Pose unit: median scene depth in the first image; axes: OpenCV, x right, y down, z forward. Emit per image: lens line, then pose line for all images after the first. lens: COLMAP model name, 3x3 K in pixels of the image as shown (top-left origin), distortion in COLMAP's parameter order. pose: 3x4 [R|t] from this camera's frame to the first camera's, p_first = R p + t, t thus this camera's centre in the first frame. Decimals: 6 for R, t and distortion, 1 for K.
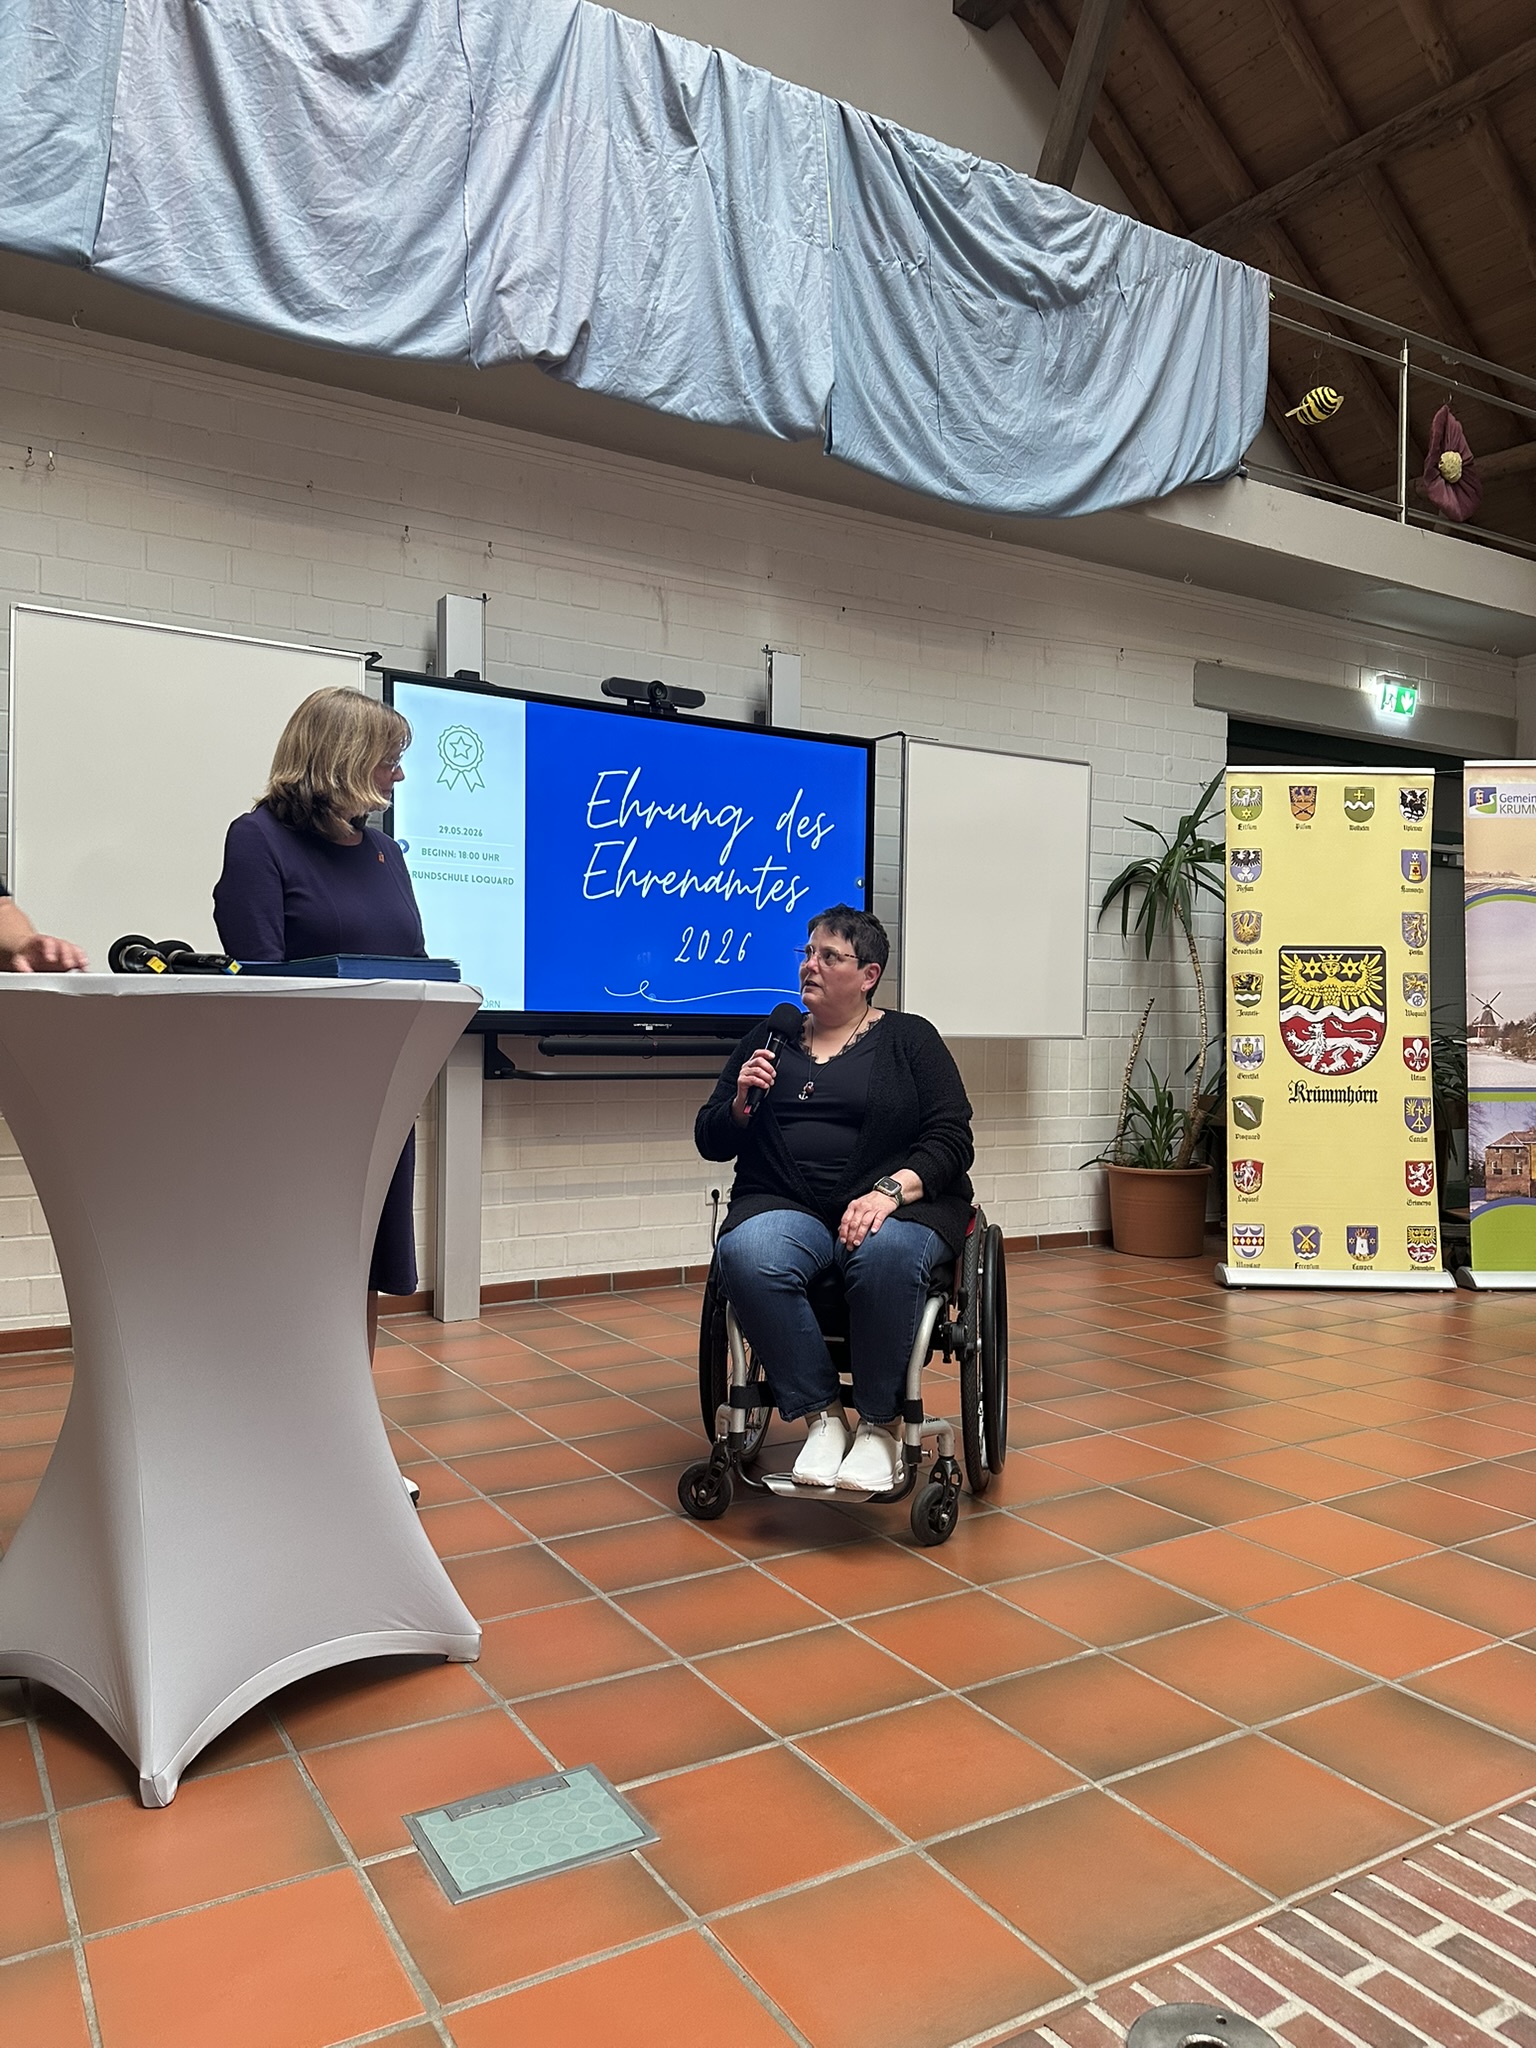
lens RADIAL K [[1442.0, 0, 761.6], [0, 1442.0, 1032.6], [0, 0, 1]] dist [0.029806, -0.033702]
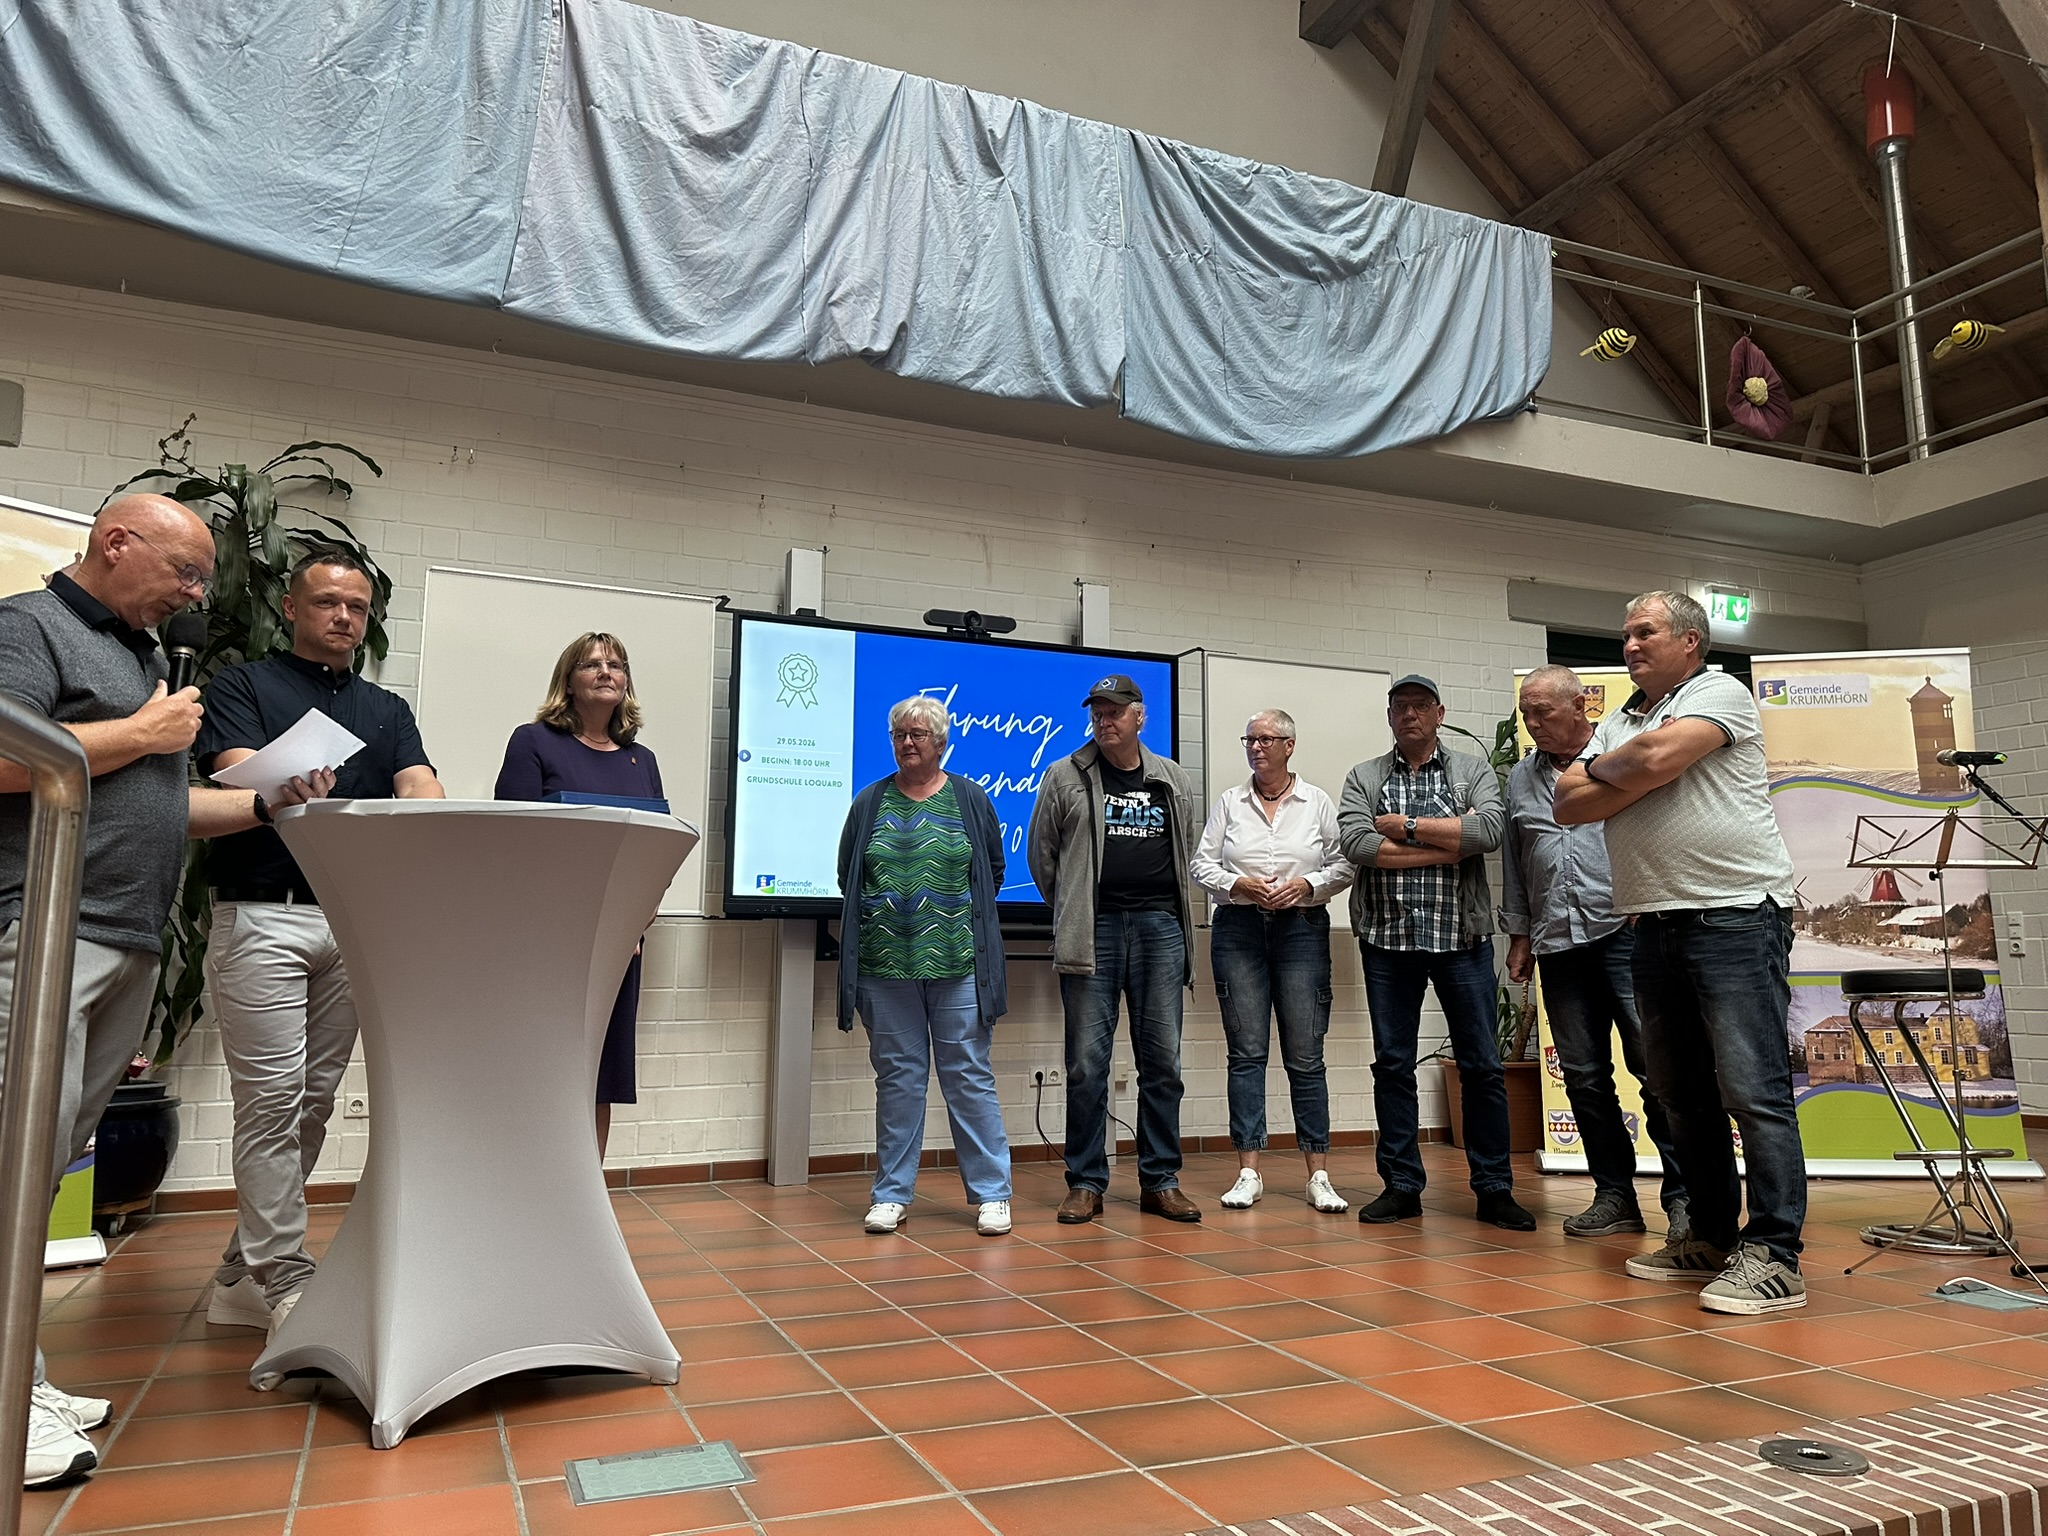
lens RADIAL K [[1442.0, 0, 1026.1], [0, 1442.0, 763.1], [0, 0, 1]] dist [0.029806, -0.033702]
pose [[0.990525, -0.028484, -0.134343, 0.121810], [0.007602, 0.988127, -0.153453, 0.051733], [0.137118, 0.150978, 0.978981, -0.095268]]
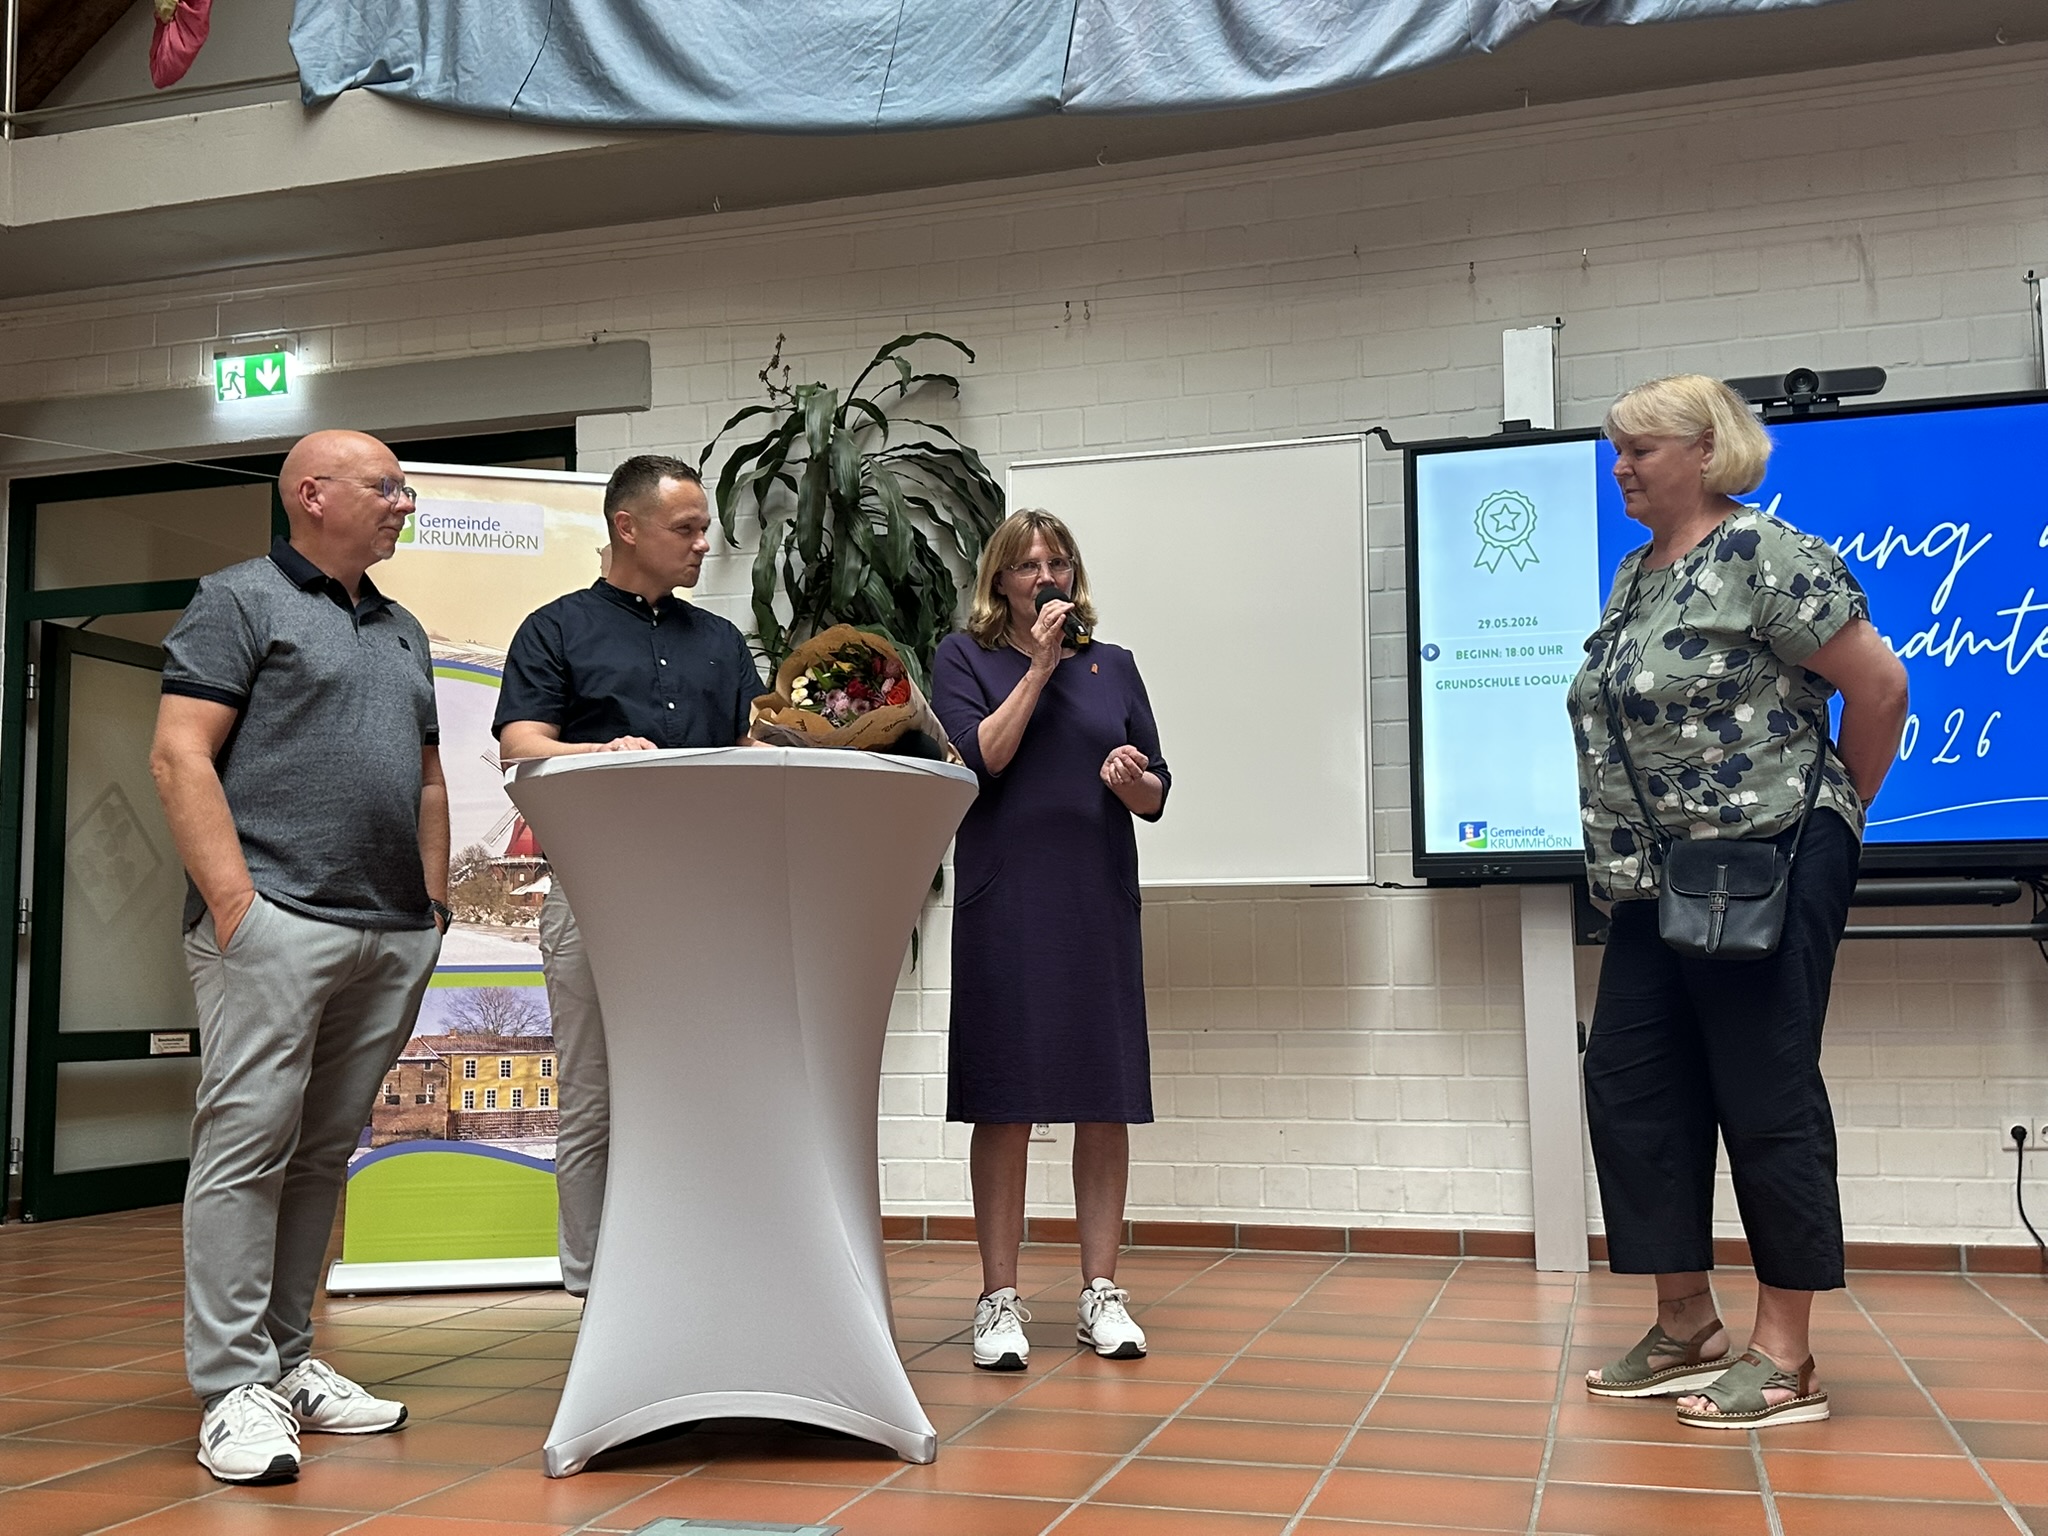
lens RADIAL K [[2062.9, 0, 997.4], [0, 2062.9, 785.8], [0, 0, 1]] dist [0.200763, -0.462903]
pose [[0.674806, -0.090350, -0.732444, 0.402363], [0.011202, 0.993617, -0.112247, 0.067559], [0.737910, 0.067540, 0.671511, 0.040090]]
